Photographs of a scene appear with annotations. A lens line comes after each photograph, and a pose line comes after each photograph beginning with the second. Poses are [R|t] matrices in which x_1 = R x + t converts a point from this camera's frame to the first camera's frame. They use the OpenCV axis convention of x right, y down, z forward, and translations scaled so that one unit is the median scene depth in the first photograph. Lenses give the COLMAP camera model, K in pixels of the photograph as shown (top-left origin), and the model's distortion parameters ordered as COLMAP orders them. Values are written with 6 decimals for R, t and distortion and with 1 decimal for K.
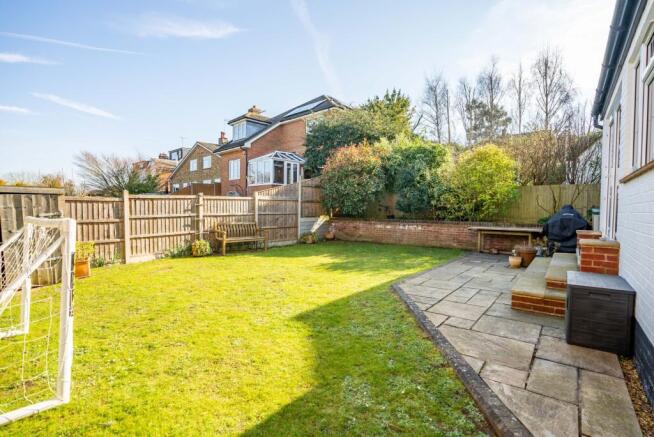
lens RADIAL K [[306.3, 0, 327.0], [0, 306.3, 218.5], [0, 0, 1]] dist [0.000257, 0.000227]
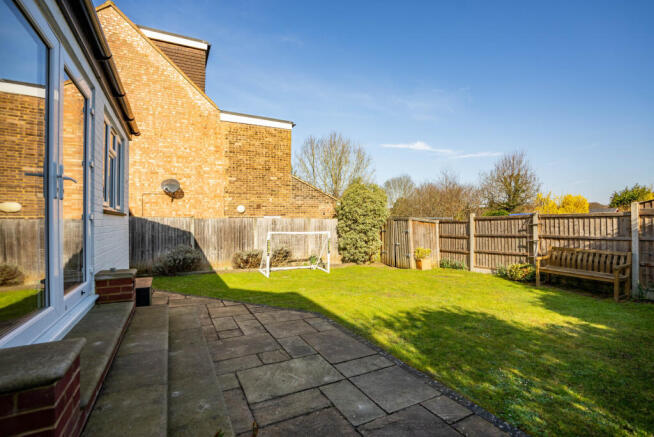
lens RADIAL K [[306.3, 0, 327.0], [0, 306.3, 218.5], [0, 0, 1]] dist [0.000257, 0.000227]
pose [[-0.411279, -0.014696, -0.911391, 0.638567], [-0.025759, 0.999658, -0.004495, -0.042740], [0.911146, 0.021627, -0.411517, 0.845413]]
